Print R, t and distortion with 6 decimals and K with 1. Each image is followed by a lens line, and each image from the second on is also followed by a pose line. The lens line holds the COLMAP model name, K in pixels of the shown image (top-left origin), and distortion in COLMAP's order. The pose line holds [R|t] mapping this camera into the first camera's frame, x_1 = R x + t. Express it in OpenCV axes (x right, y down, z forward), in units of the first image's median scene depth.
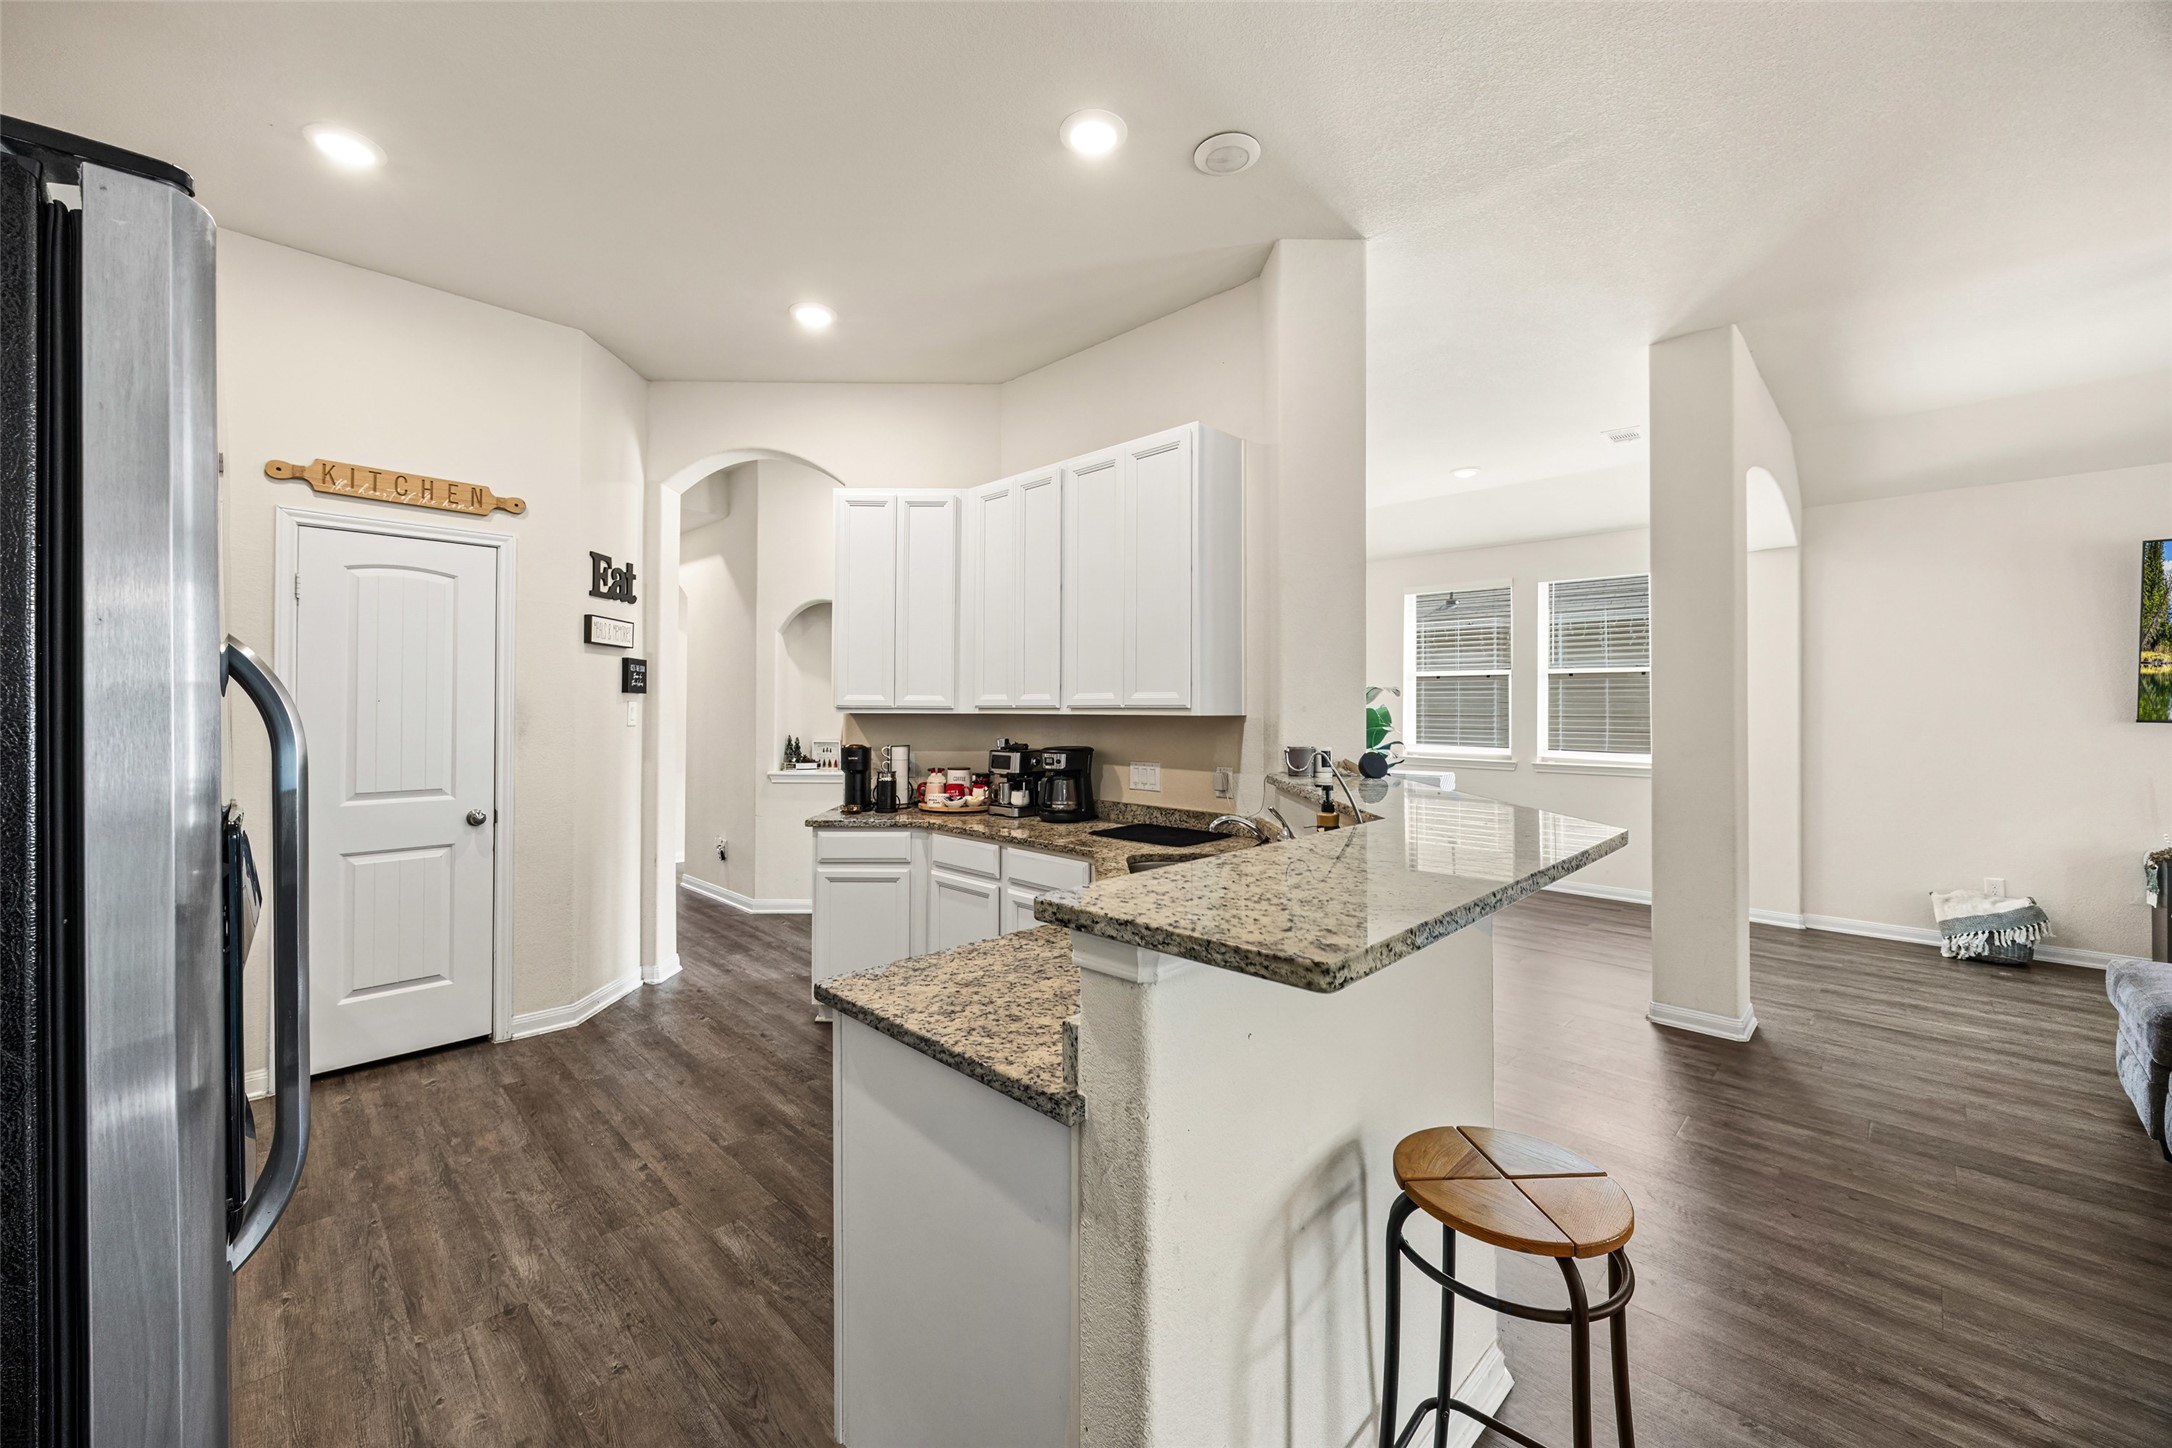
lens RADIAL K [[831.6, 0, 1068.0], [0, 831.6, 709.8], [0, 0, 1]] dist [-0.003009, 0.000399]
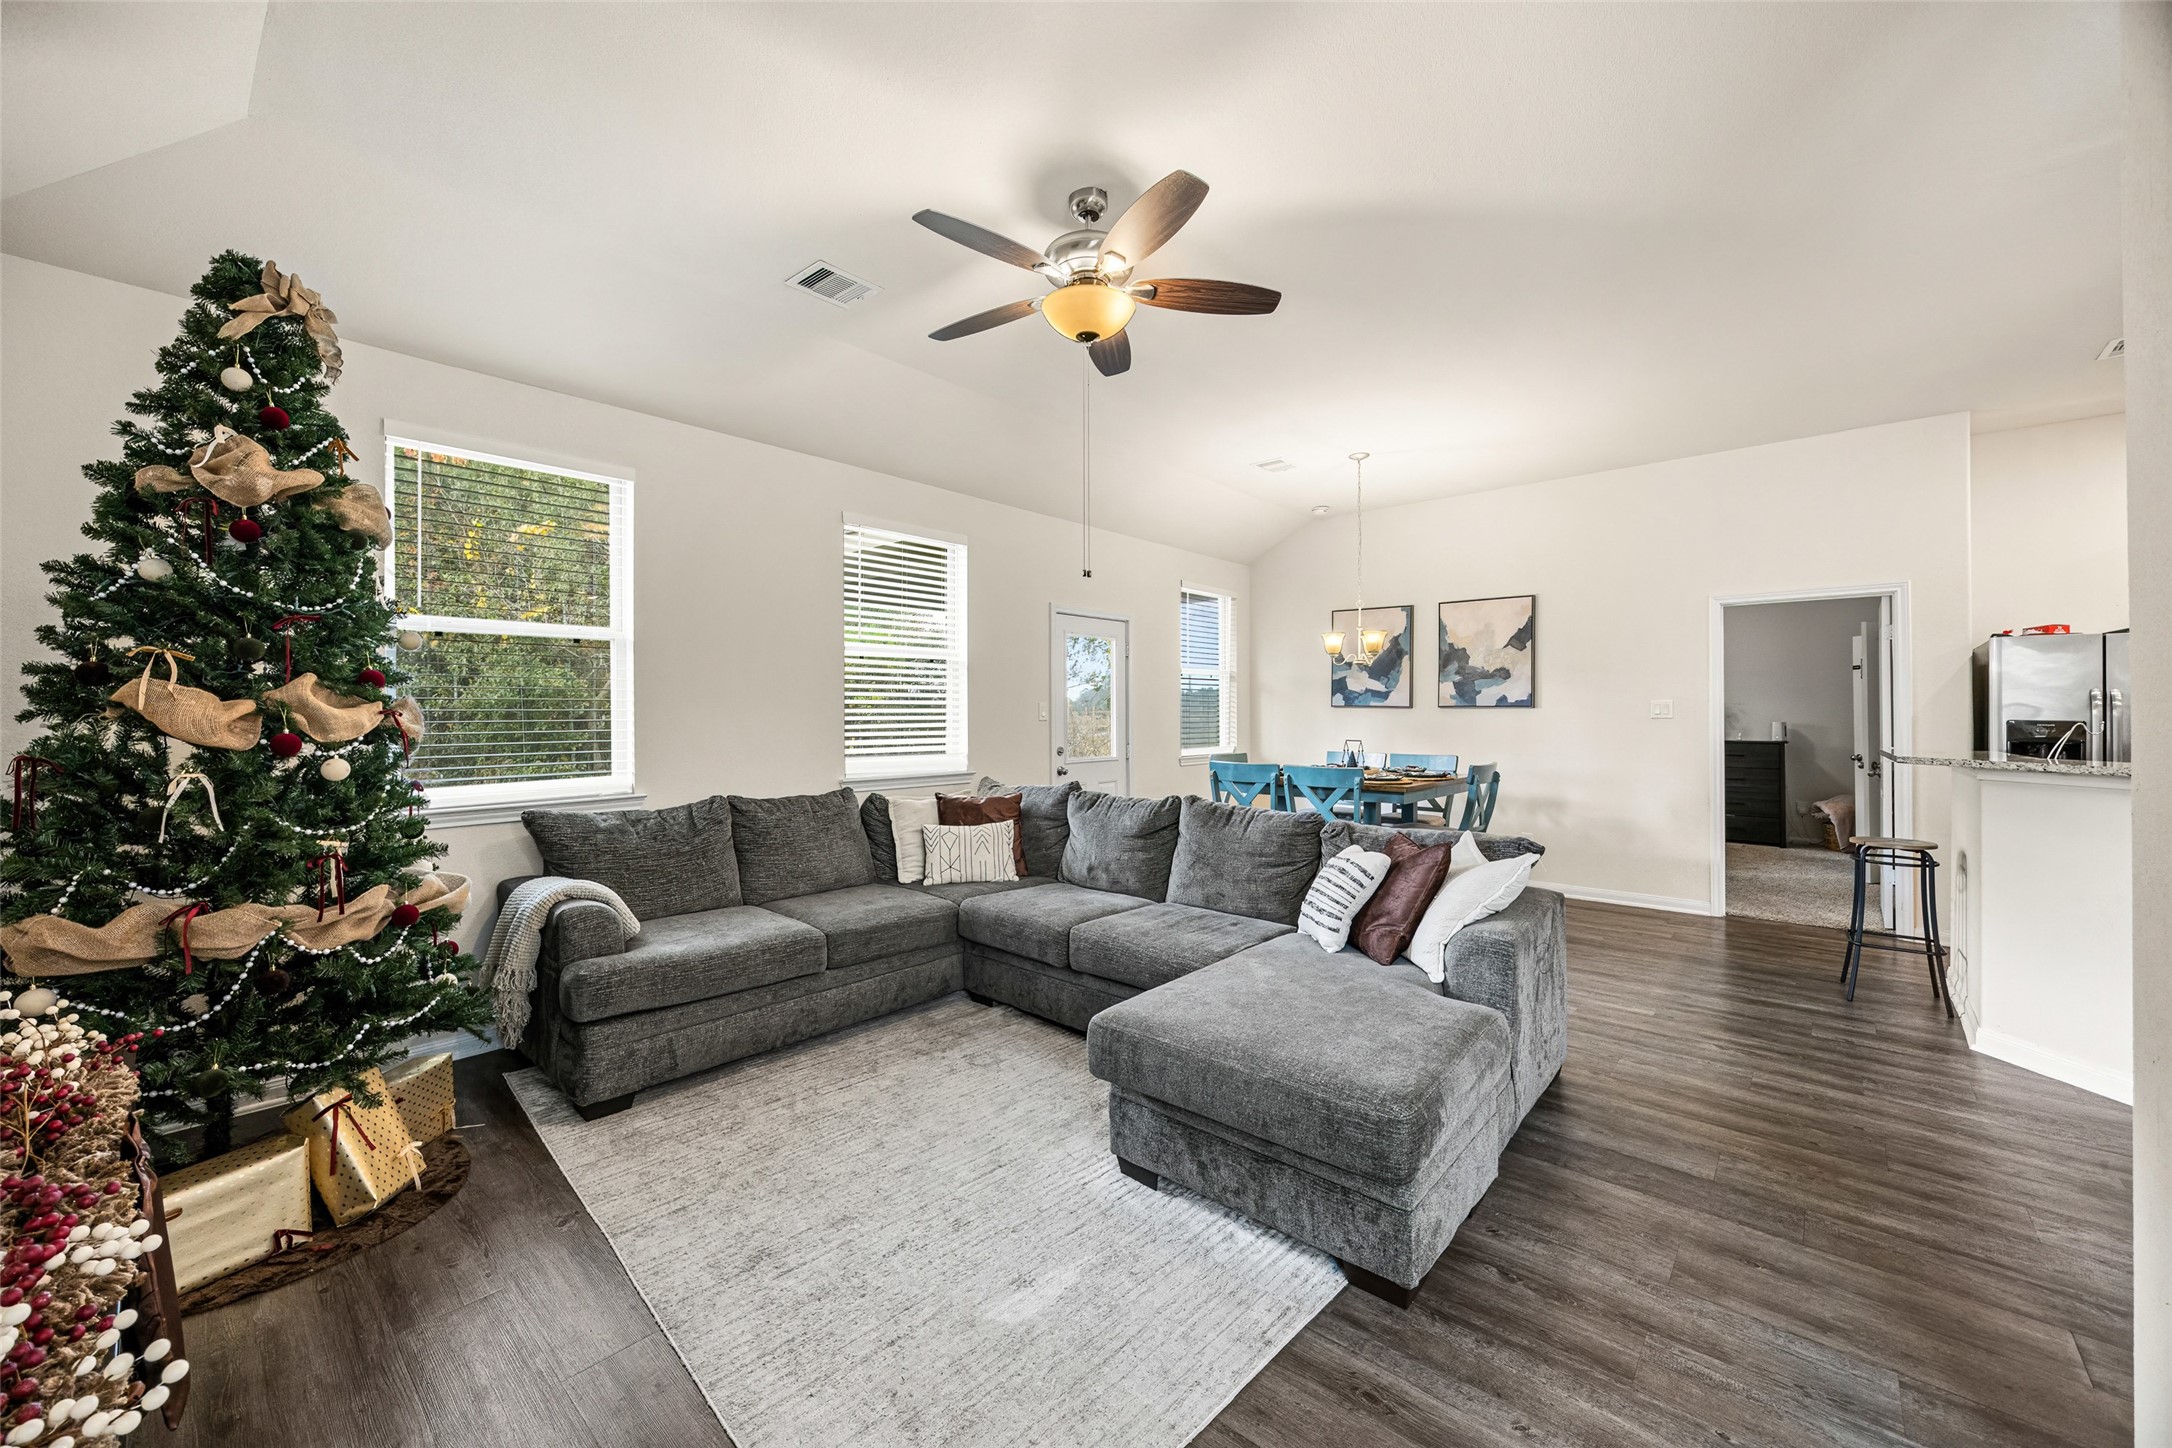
lens RADIAL K [[831.6, 0, 1074.4], [0, 831.6, 714.5], [0, 0, 1]] dist [-0.003009, 0.000399]
pose [[-0.997641, -0.002536, -0.068600, 2.136598], [-0.002556, 0.999997, 0.000195, 0.027349], [0.068599, 0.000370, -0.997644, 2.166738]]
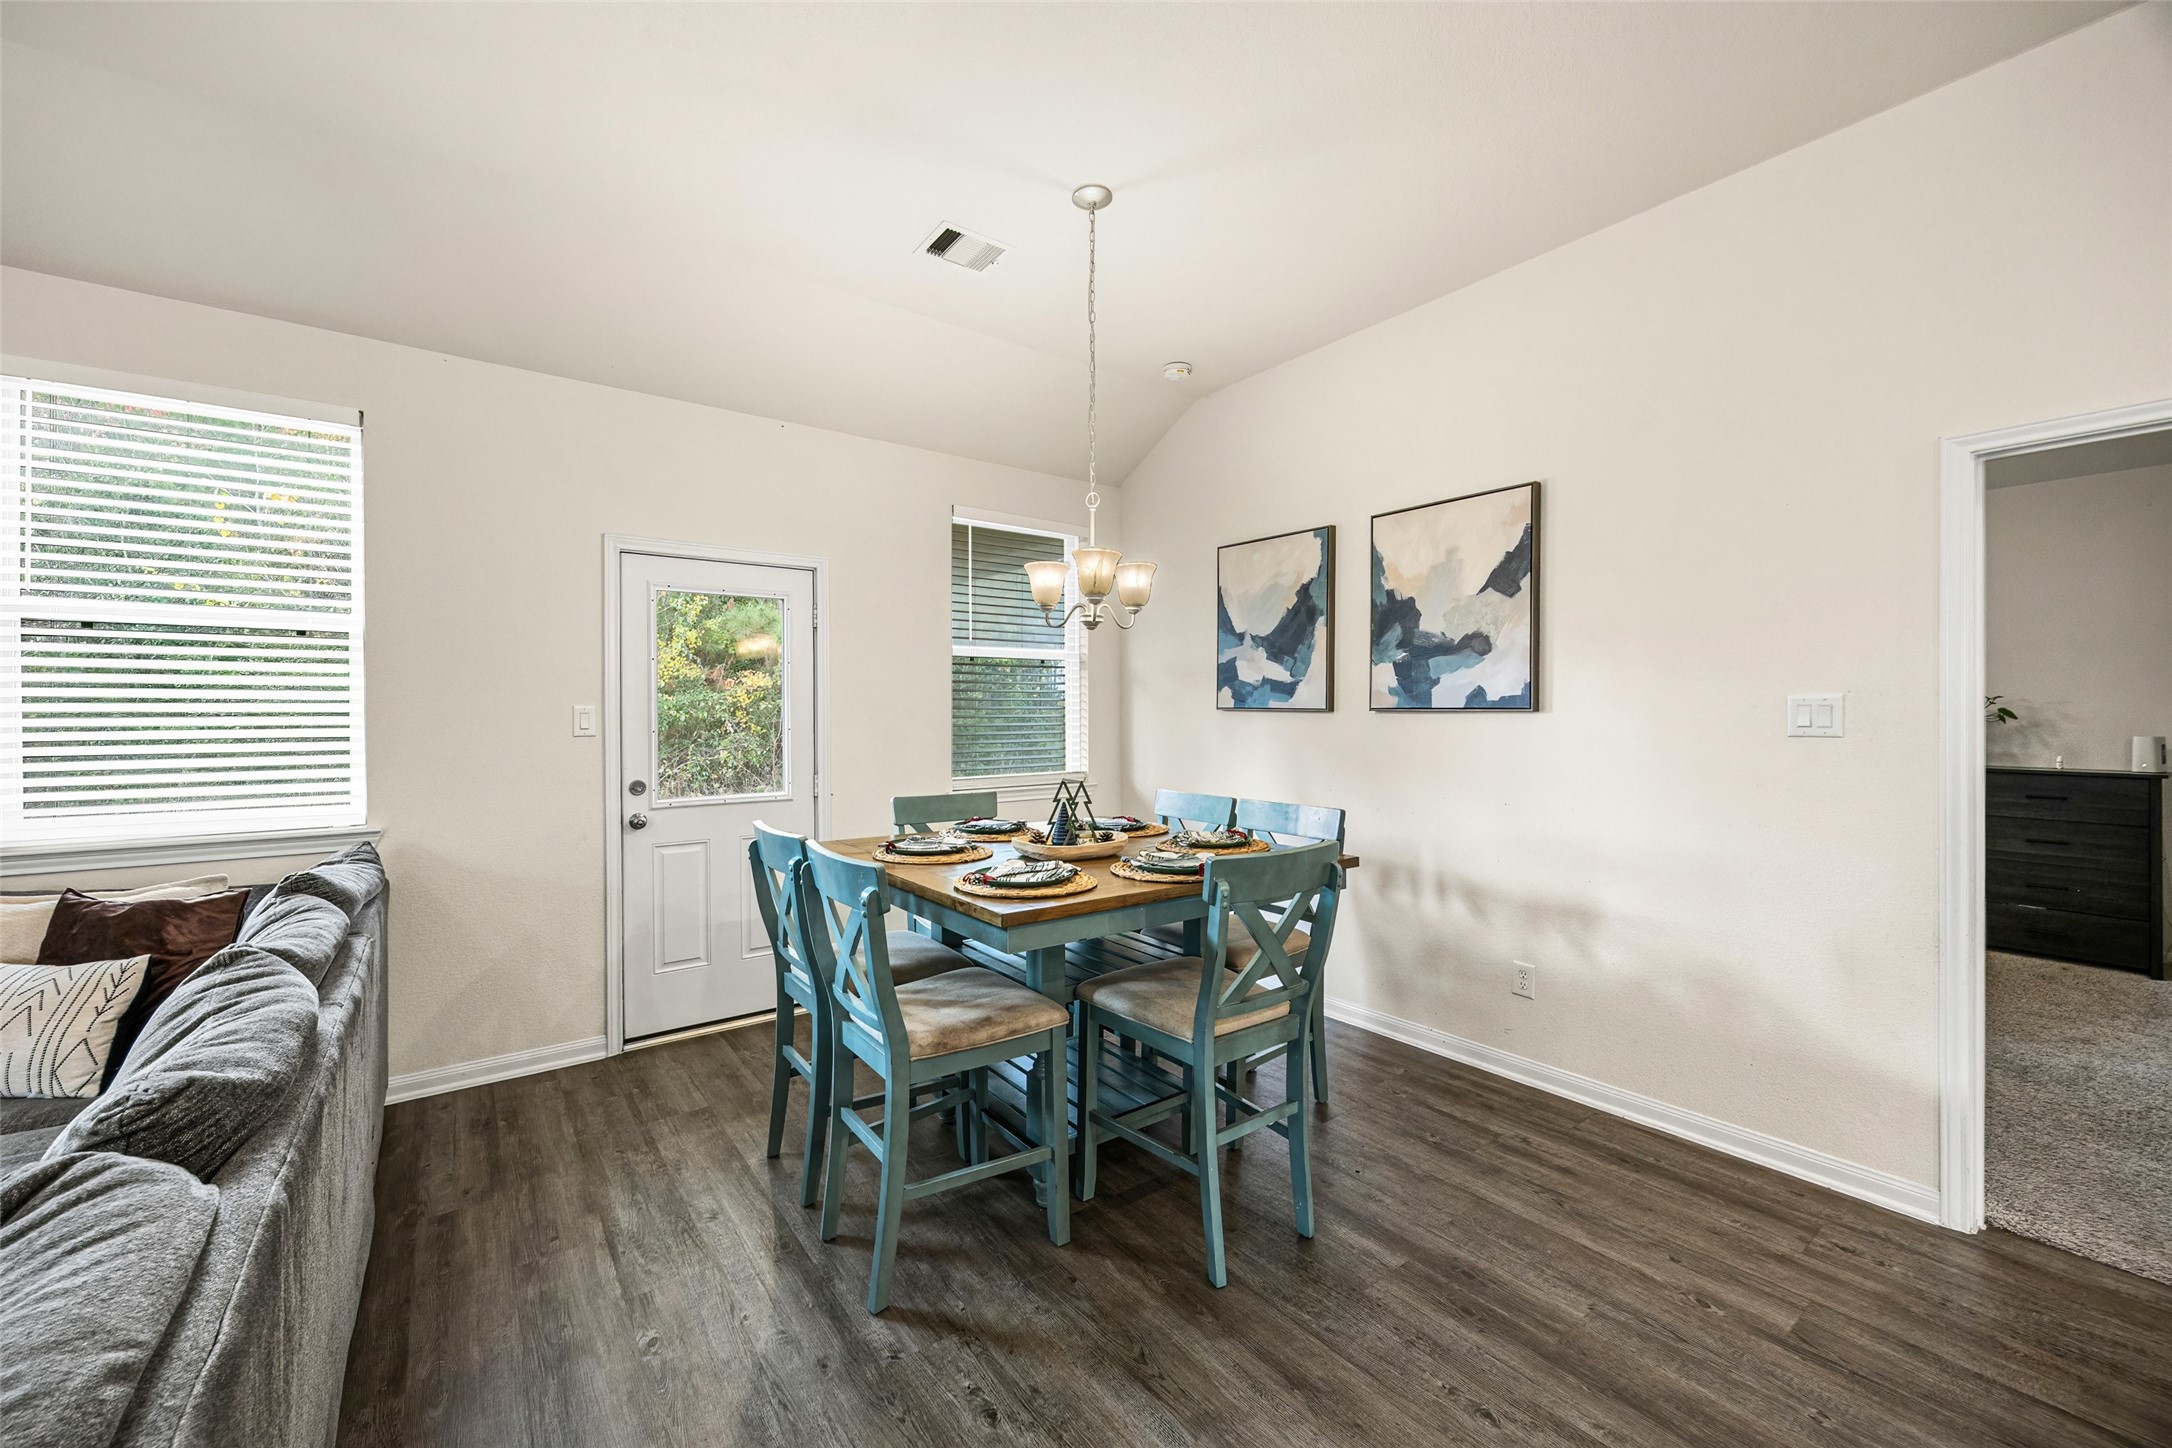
lens RADIAL K [[831.6, 0, 1084.7], [0, 831.6, 721.3], [0, 0, 1]] dist [-0.003009, 0.000399]
pose [[-0.990938, -0.002721, 0.134291, 0.956044], [-0.001360, 0.999947, 0.010228, 0.003724], [-0.134312, 0.009953, -0.990889, 0.945847]]
